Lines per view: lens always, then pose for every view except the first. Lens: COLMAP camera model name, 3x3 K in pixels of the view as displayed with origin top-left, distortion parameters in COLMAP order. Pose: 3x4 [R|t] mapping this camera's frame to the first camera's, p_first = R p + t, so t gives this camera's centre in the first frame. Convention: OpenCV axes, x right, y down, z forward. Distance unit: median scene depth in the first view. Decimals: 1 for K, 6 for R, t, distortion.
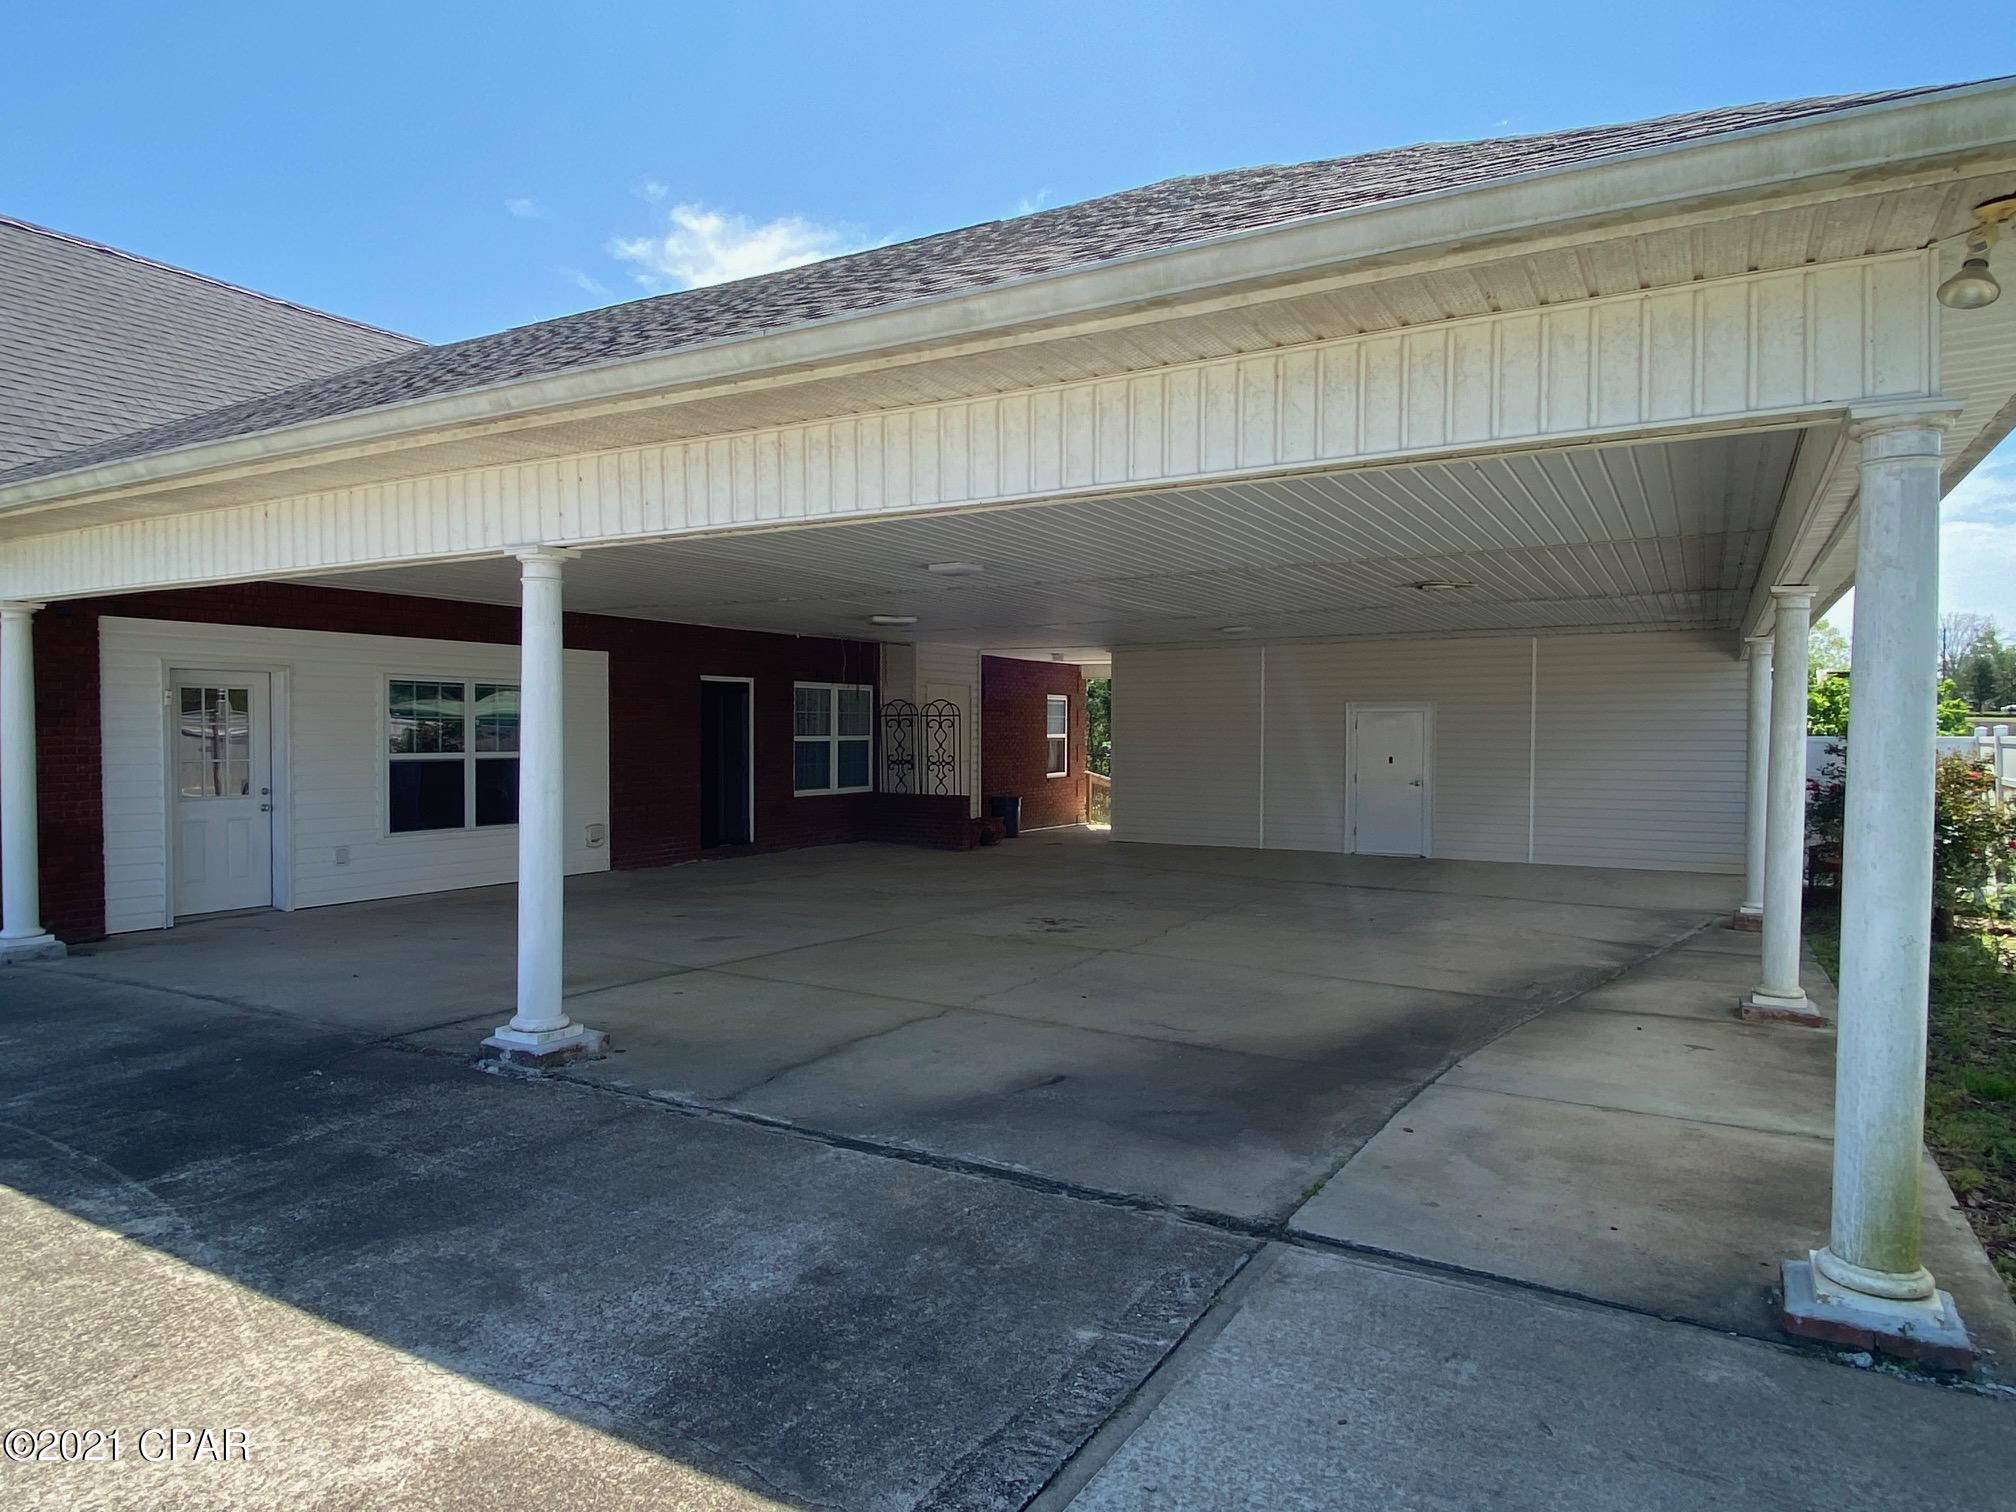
lens RADIAL K [[1223.9, 0, 1008.0], [0, 1223.9, 756.0], [0, 0, 1]] dist [0.001156, -0.000023]
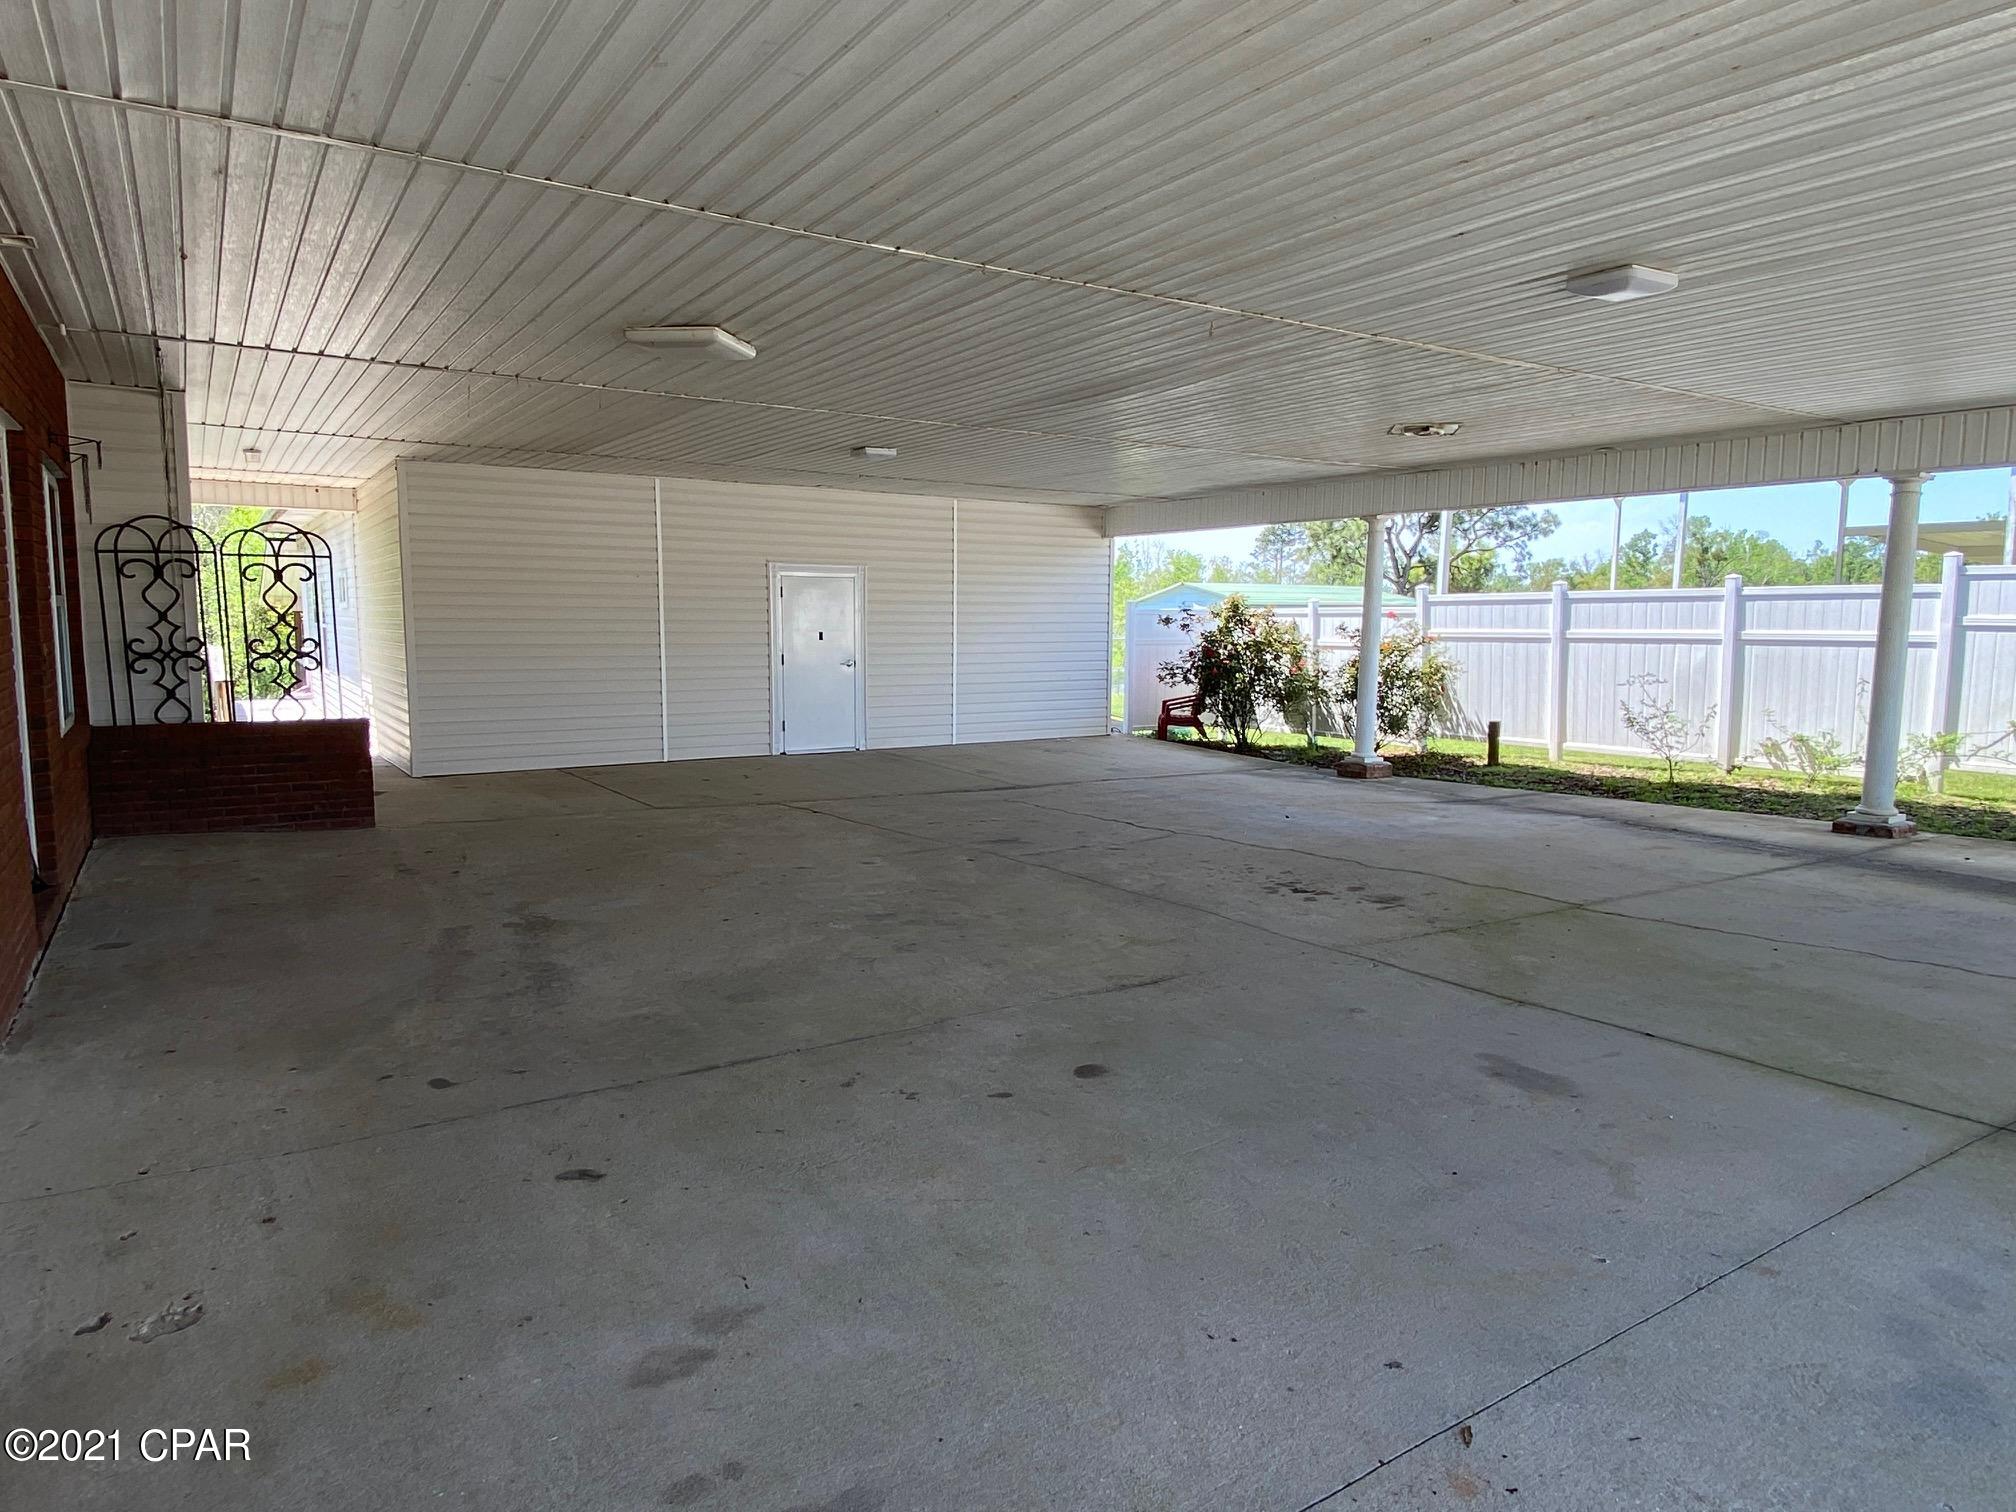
lens RADIAL K [[1223.9, 0, 1008.0], [0, 1223.9, 756.0], [0, 0, 1]] dist [0.001156, -0.000023]
pose [[0.448551, -0.101670, 0.887956, -0.355117], [0.009433, 0.993992, 0.109046, -0.004506], [-0.893708, -0.040537, 0.446815, 0.516698]]
